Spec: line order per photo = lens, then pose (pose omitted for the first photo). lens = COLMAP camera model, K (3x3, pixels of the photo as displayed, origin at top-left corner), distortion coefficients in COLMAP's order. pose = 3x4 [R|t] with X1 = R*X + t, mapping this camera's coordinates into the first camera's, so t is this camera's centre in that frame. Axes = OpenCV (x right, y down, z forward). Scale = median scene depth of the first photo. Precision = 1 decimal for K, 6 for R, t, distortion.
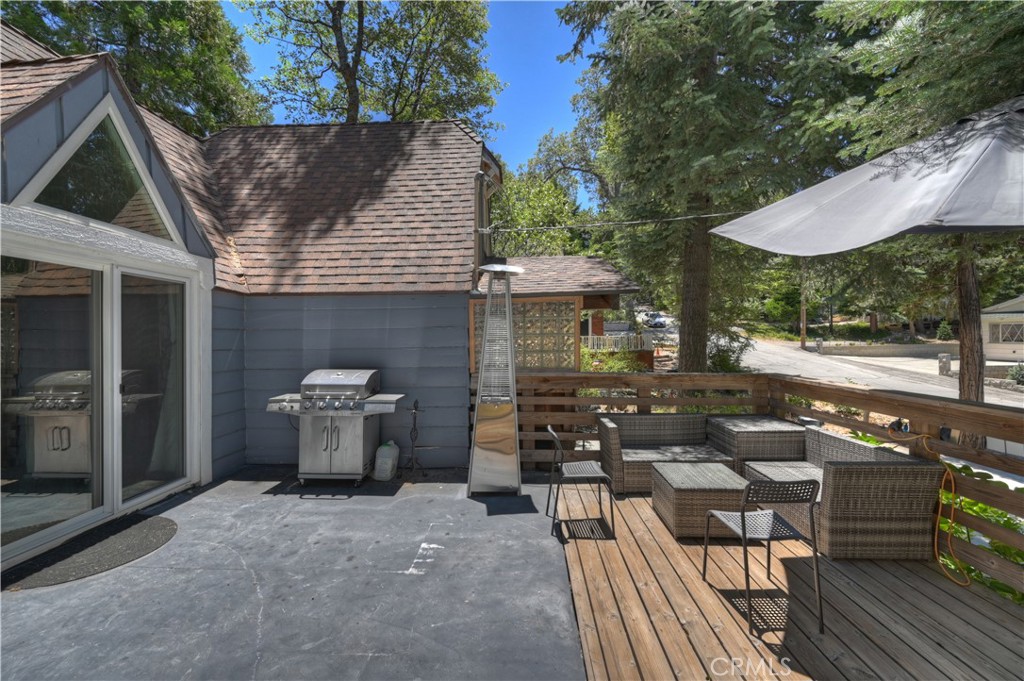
lens RADIAL K [[404.1, 0, 503.2], [0, 404.1, 337.2], [0, 0, 1]] dist [0.000715, 0.000089]
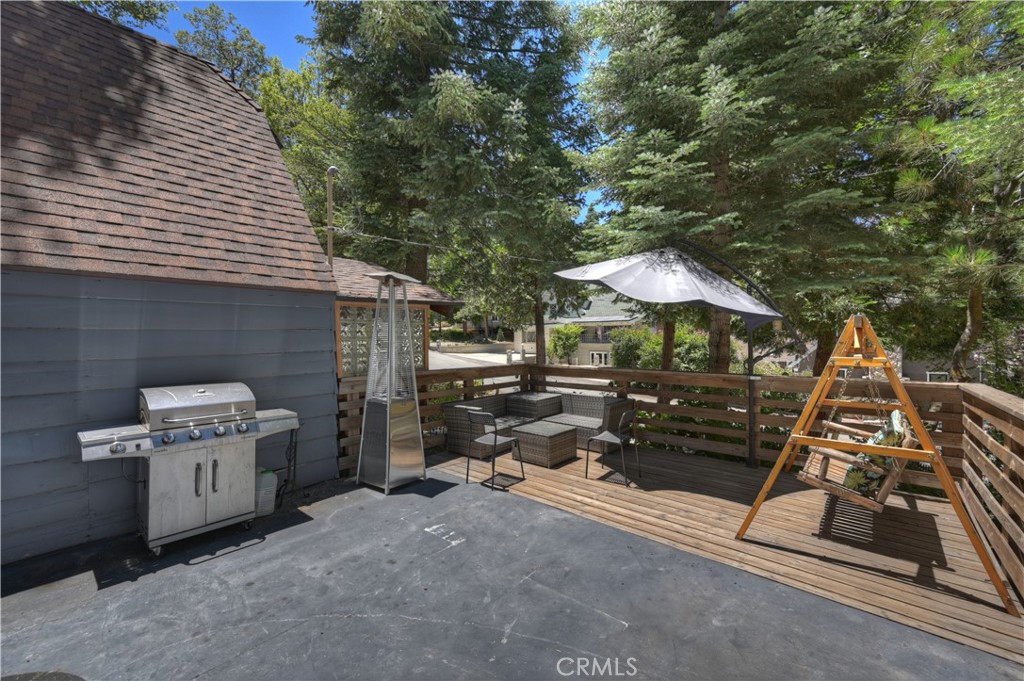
lens RADIAL K [[407.9, 0, 512.9], [0, 407.9, 339.2], [0, 0, 1]] dist [0.000011, -0.000065]
pose [[0.618253, -0.000458, 0.785979, -0.767828], [0.000583, 1.000000, 0.000124, -0.004436], [-0.785979, 0.000382, 0.618253, 0.106392]]
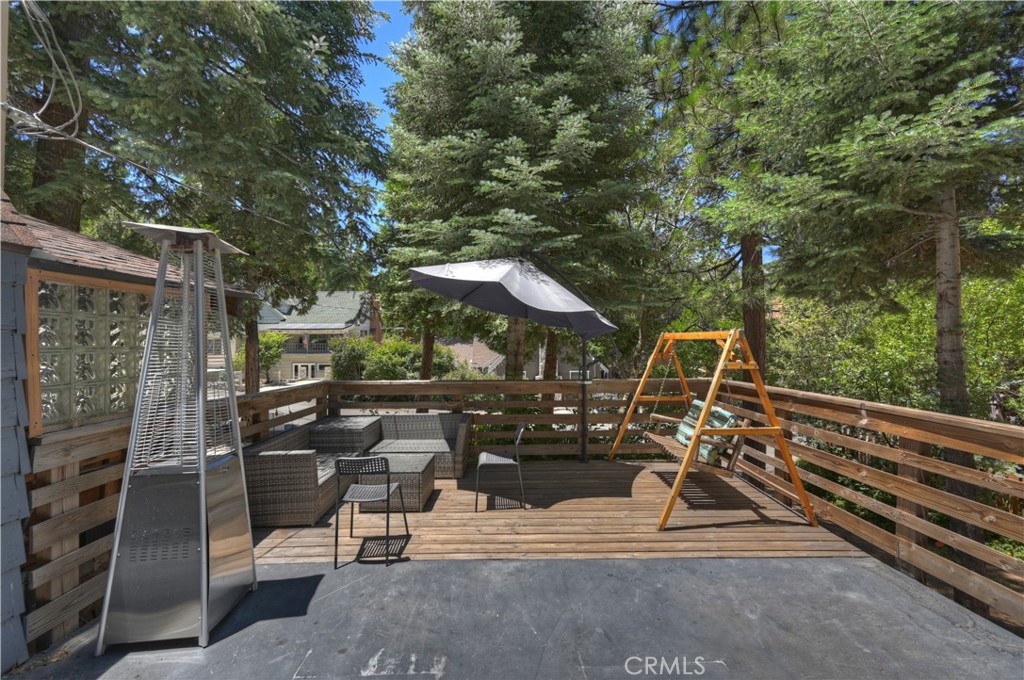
lens RADIAL K [[407.9, 0, 512.9], [0, 407.9, 338.7], [0, 0, 1]] dist [0.000011, -0.000065]
pose [[-0.063329, 0.022453, 0.997740, -0.731077], [0.004928, 0.999742, -0.022185, -0.008407], [-0.997981, 0.003511, -0.063423, 0.667293]]
